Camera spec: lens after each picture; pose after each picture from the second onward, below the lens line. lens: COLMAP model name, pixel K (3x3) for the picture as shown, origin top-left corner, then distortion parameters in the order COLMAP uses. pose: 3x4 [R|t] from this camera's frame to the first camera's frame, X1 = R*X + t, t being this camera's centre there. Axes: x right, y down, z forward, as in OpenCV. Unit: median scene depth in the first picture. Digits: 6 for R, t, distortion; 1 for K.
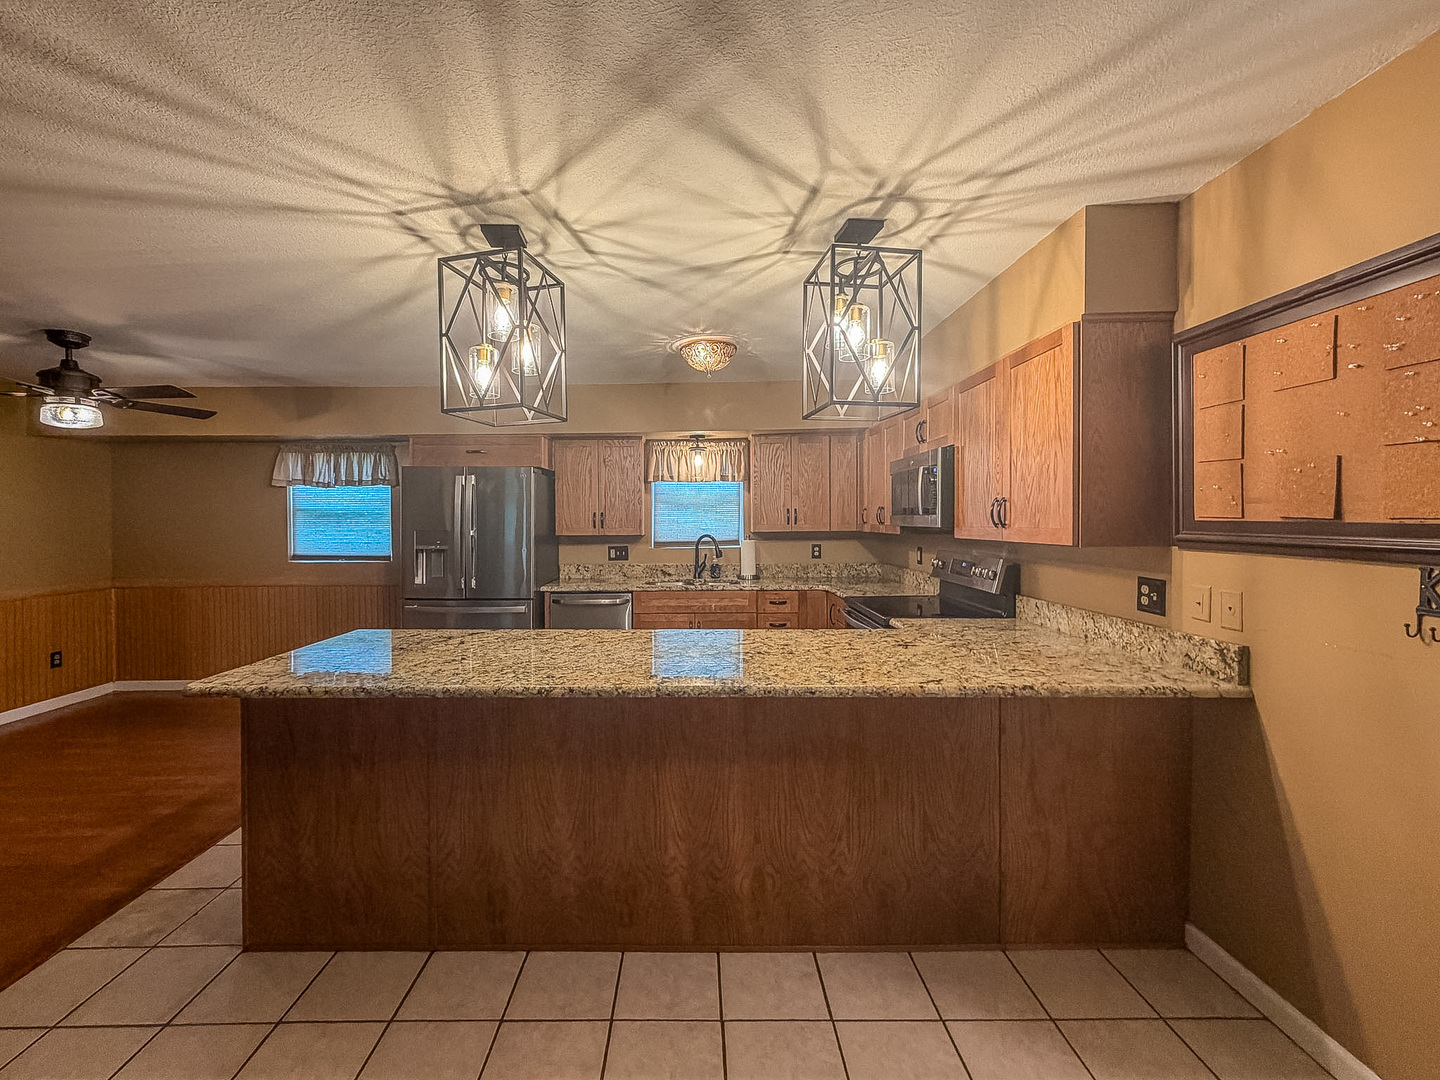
lens RADIAL K [[593.1, 0, 704.9], [0, 593.1, 526.6], [0, 0, 1]] dist [0.000334, 0.000196]
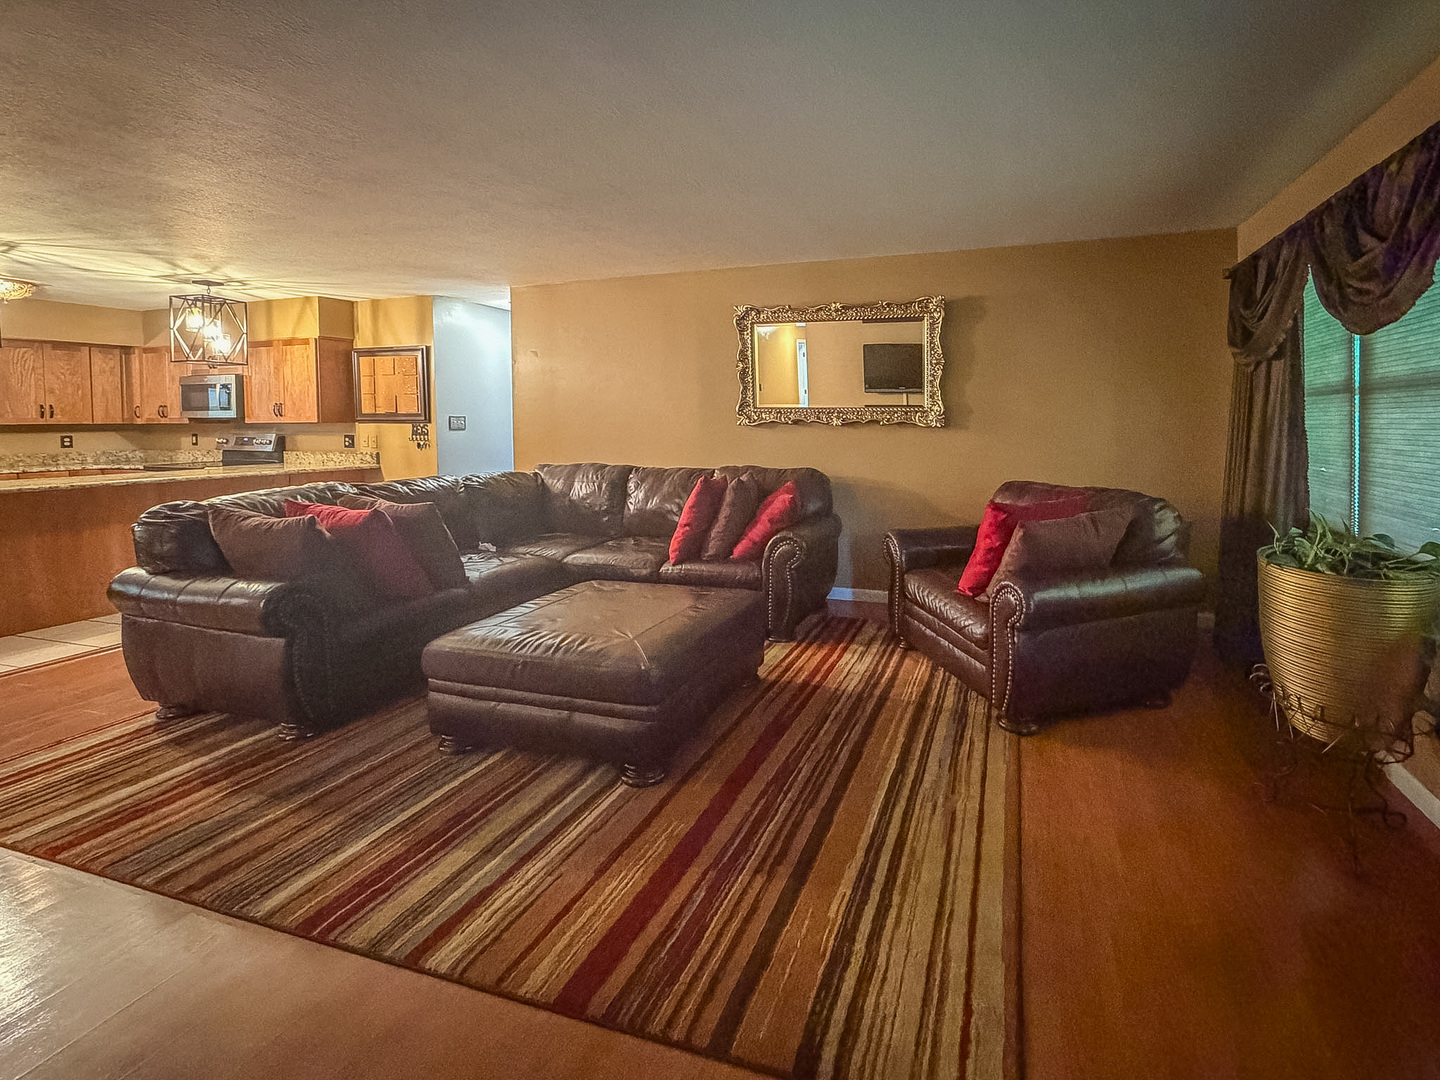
lens RADIAL K [[623.4, 0, 848.4], [0, 623.4, 436.8], [0, 0, 1]] dist [0.000289, 0.000105]
pose [[0.285715, -0.023253, 0.958033, -0.953541], [0.015642, 0.999686, 0.019599, 0.055266], [-0.958187, 0.009385, 0.285989, -1.440213]]
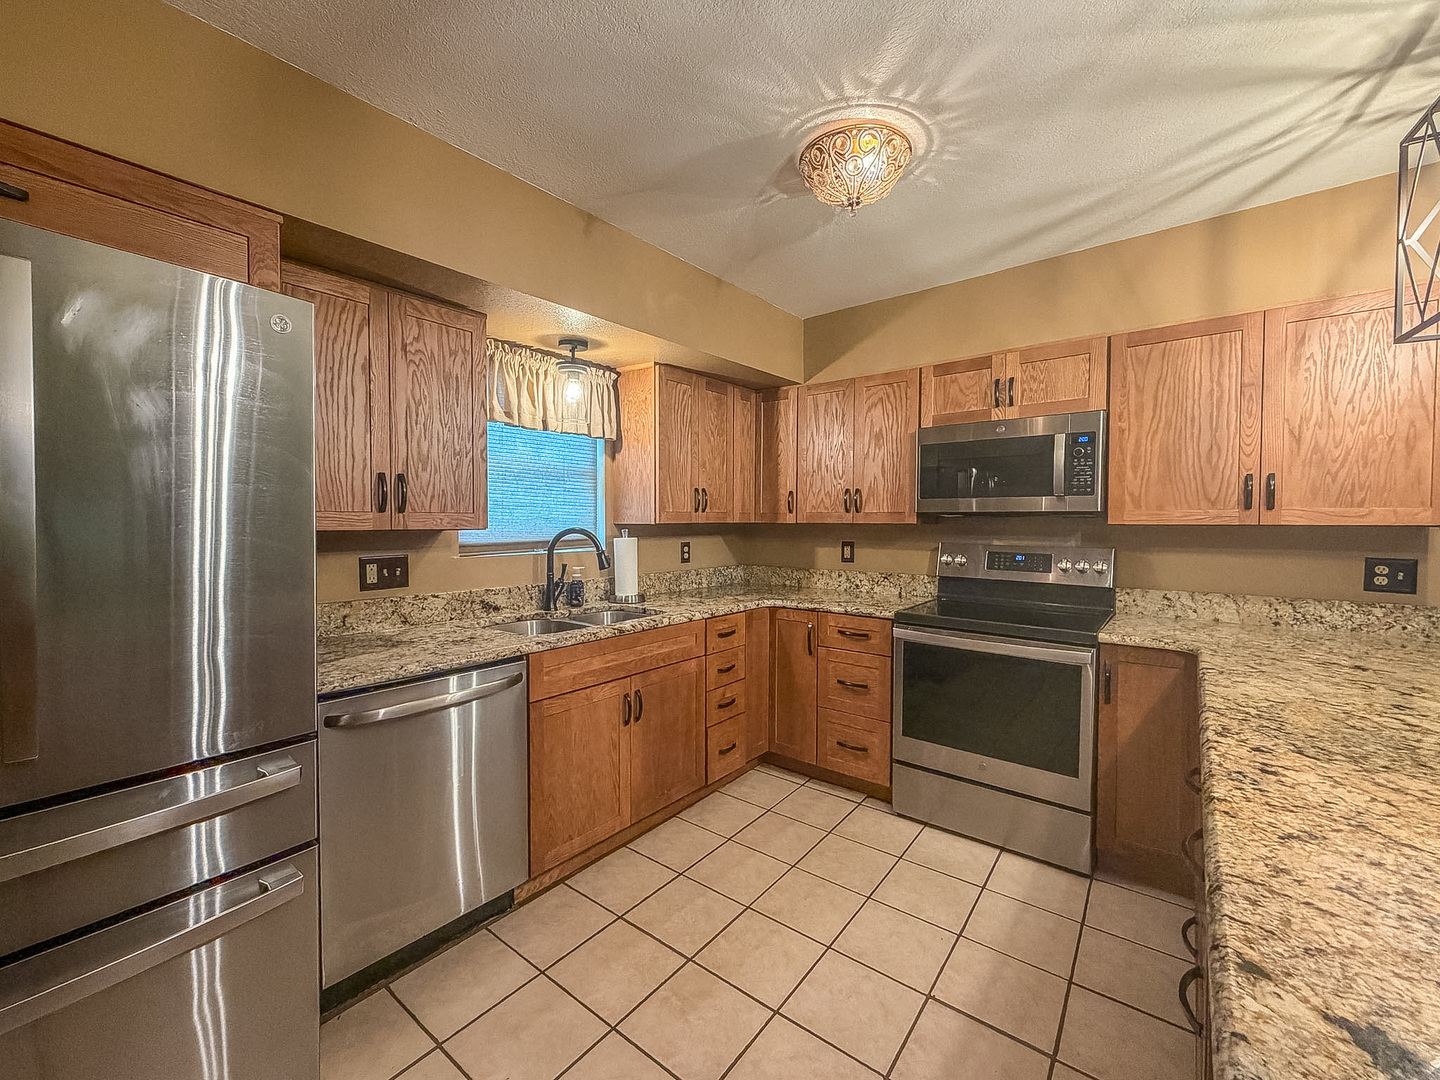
lens RADIAL K [[591.9, 0, 727.0], [0, 591.9, 537.9], [0, 0, 1]] dist [-0.001280, 0.000118]
pose [[0.631664, -0.015656, 0.775084, -0.552504], [0.003517, 0.999844, 0.017330, 0.021900], [-0.775234, -0.008221, 0.631621, 0.904341]]
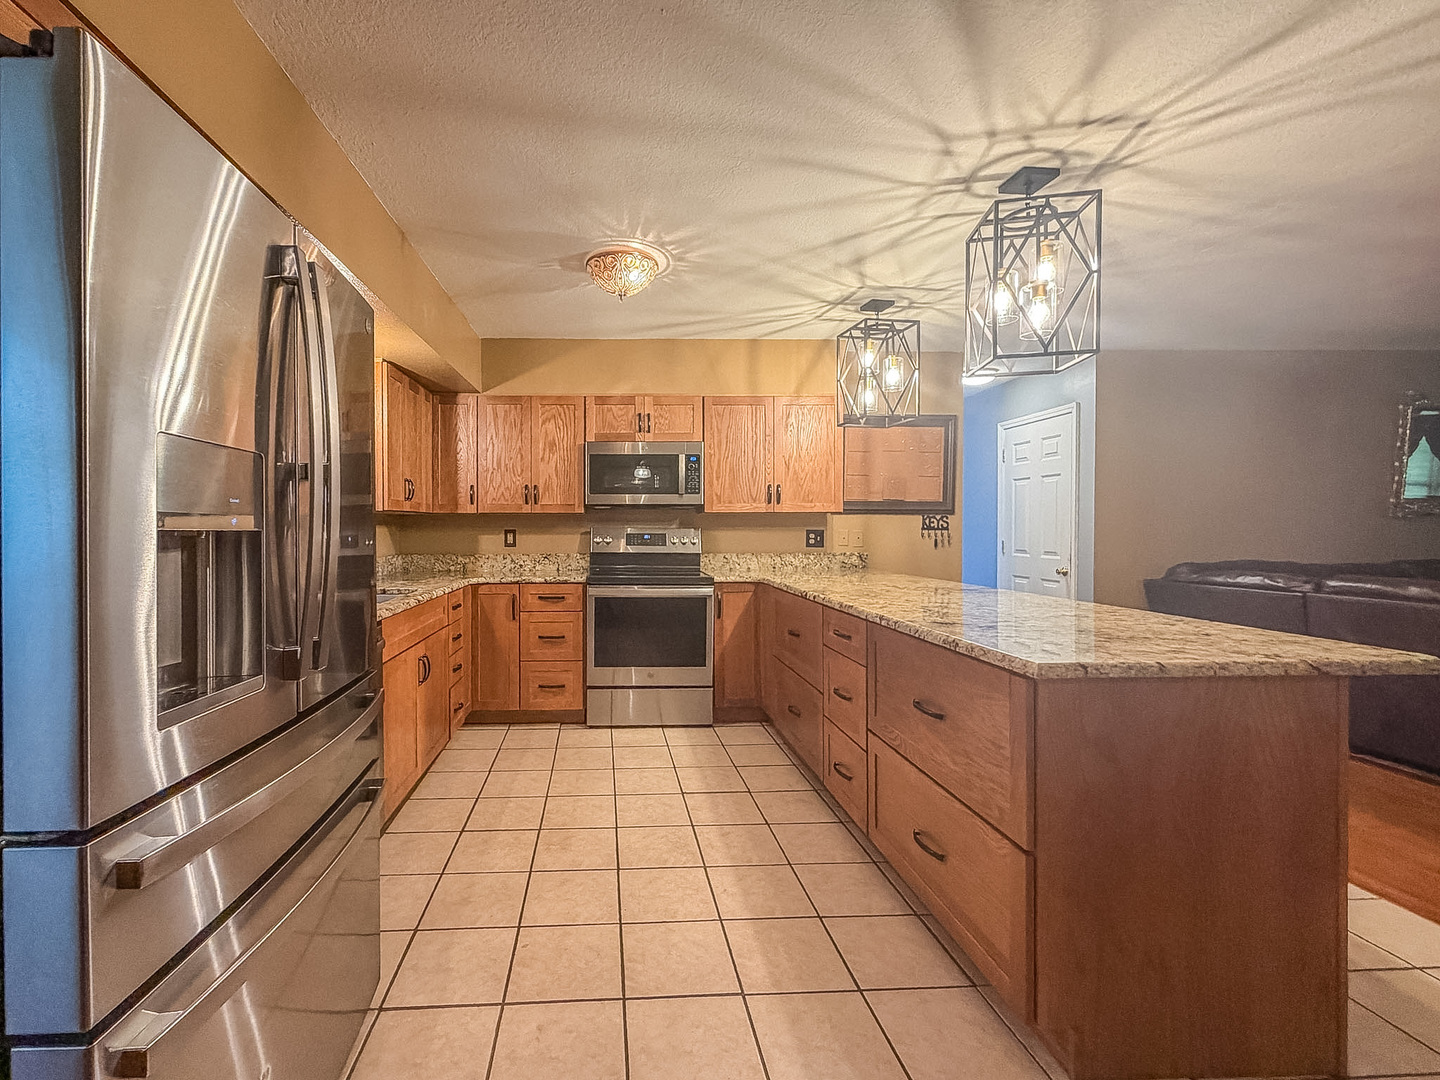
lens RADIAL K [[611.0, 0, 643.6], [0, 611.0, 534.9], [0, 0, 1]] dist [0.000953, -0.000079]
pose [[-0.023539, -0.009443, 0.999678, -0.951844], [0.014962, 0.999840, 0.009797, 0.054472], [-0.999611, 0.015188, -0.023394, 1.185502]]
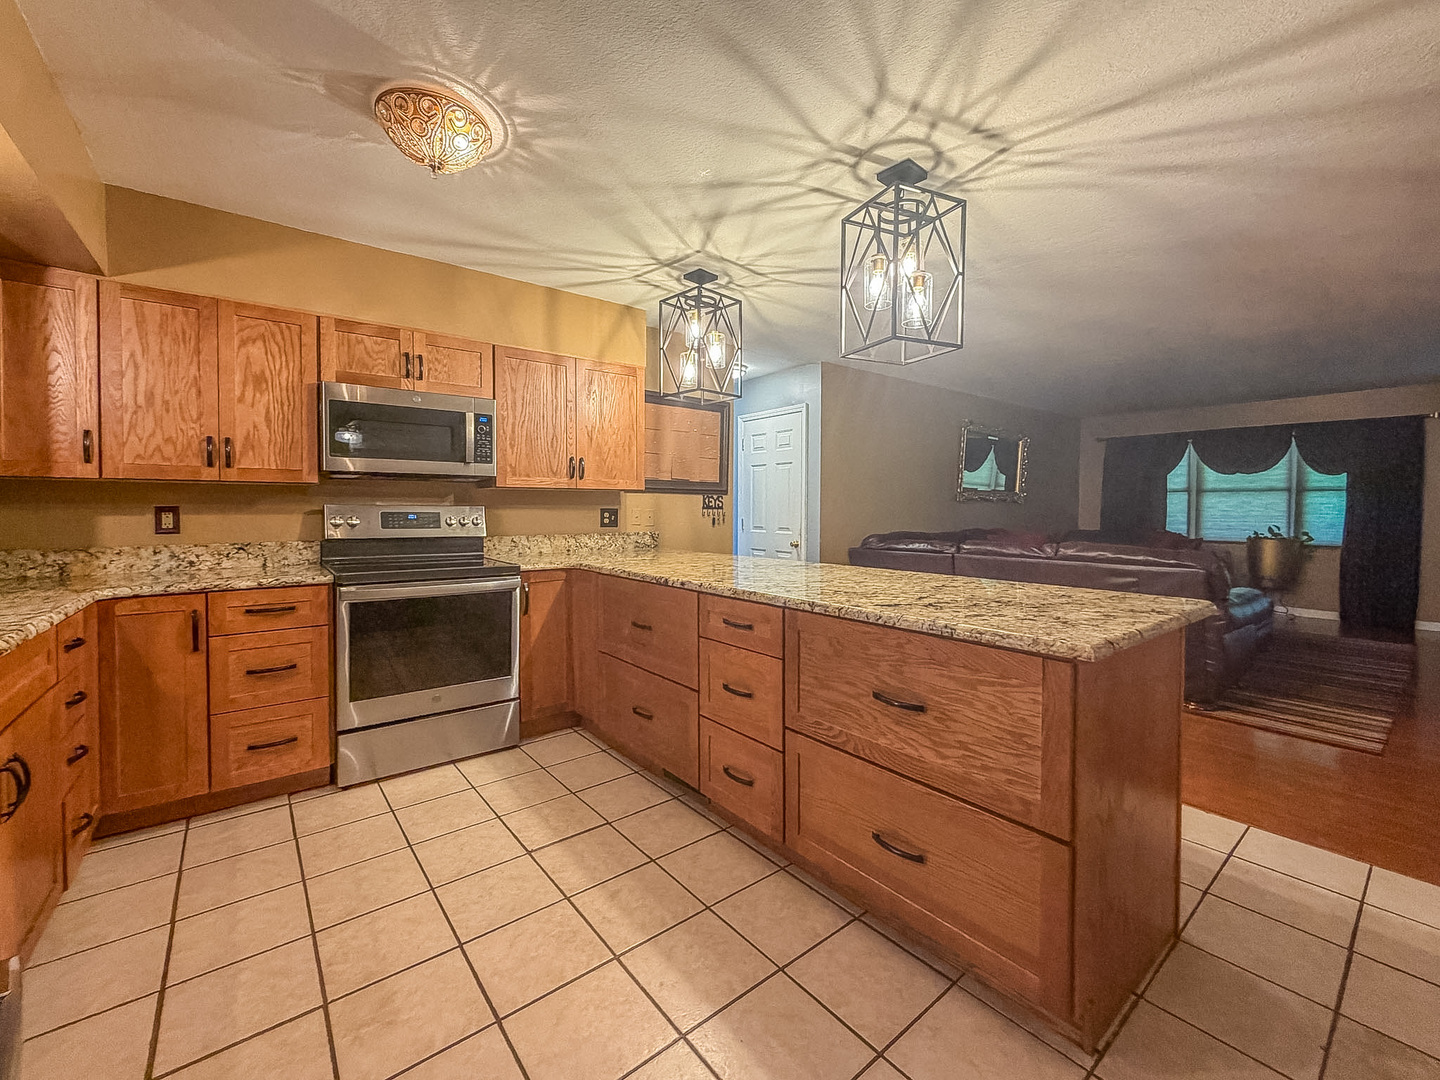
lens RADIAL K [[581.2, 0, 719.9], [0, 581.2, 521.0], [0, 0, 1]] dist [0.000015, -0.000482]
pose [[-0.601651, -0.016973, 0.798578, -0.685076], [0.009790, 0.999542, 0.028620, 0.056060], [-0.798699, 0.025038, -0.601210, 1.332744]]
